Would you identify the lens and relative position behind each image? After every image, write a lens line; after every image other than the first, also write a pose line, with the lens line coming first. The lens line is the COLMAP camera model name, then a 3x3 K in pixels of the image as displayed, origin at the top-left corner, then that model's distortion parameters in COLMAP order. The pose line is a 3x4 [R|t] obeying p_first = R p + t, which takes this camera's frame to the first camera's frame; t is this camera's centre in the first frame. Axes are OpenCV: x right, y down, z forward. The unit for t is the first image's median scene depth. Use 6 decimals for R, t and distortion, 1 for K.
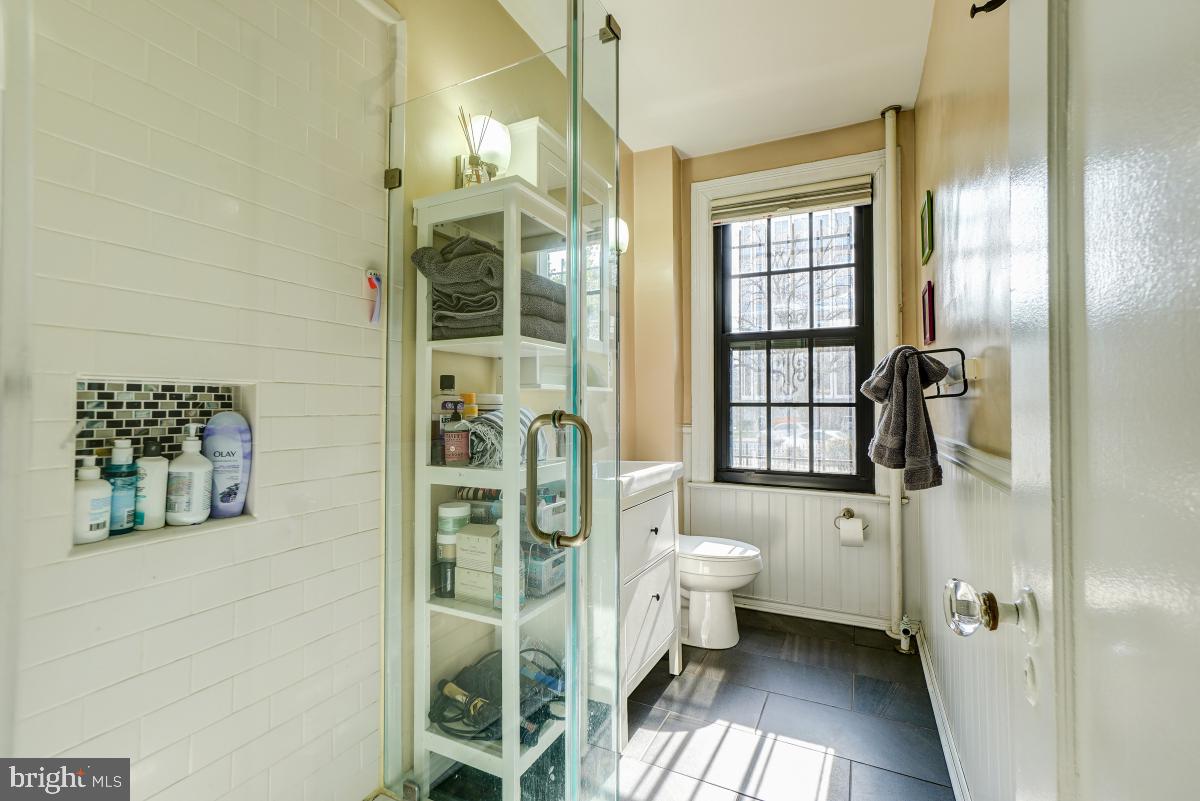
lens RADIAL K [[520.3, 0, 606.0], [0, 520.3, 393.2], [0, 0, 1]] dist [-0.018054, 0.013108]
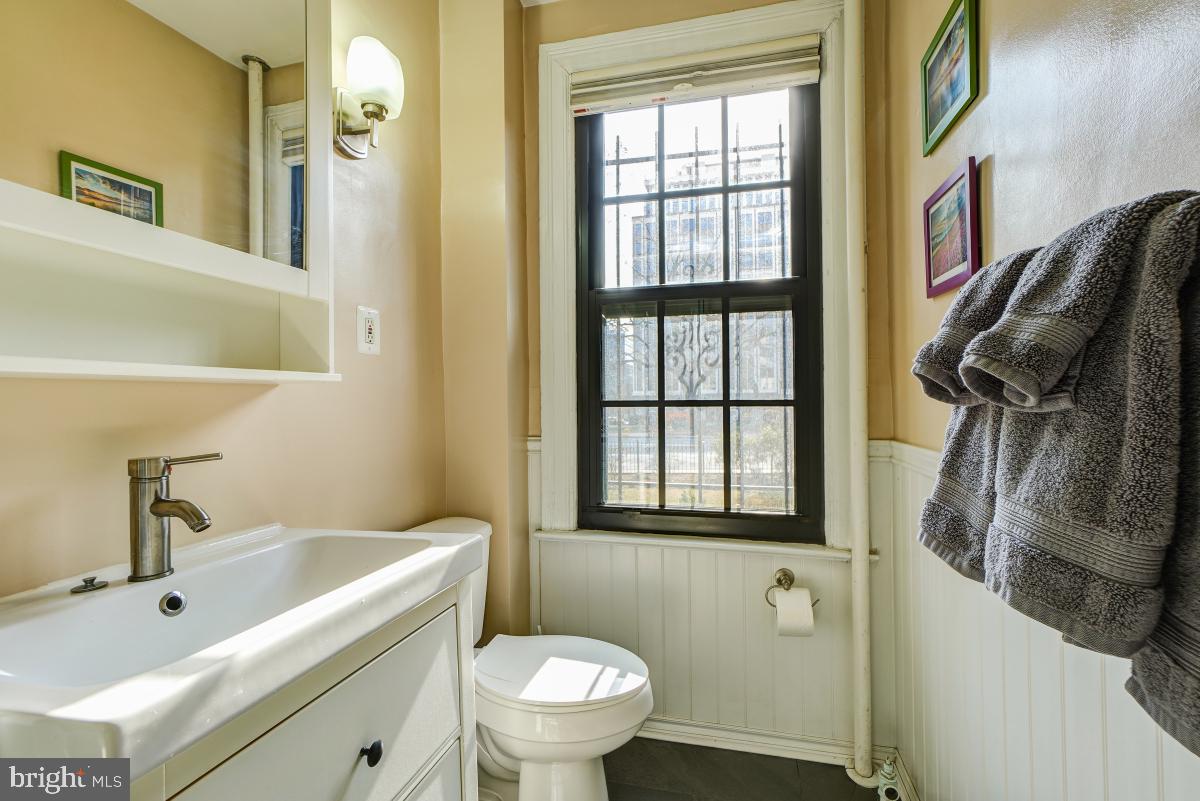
lens RADIAL K [[520.3, 0, 606.0], [0, 520.3, 393.2], [0, 0, 1]] dist [-0.018054, 0.013108]
pose [[0.979290, -0.005894, 0.202379, 0.123028], [0.004487, 0.999962, 0.007411, 0.004656], [-0.202415, -0.006349, 0.979279, 0.406501]]
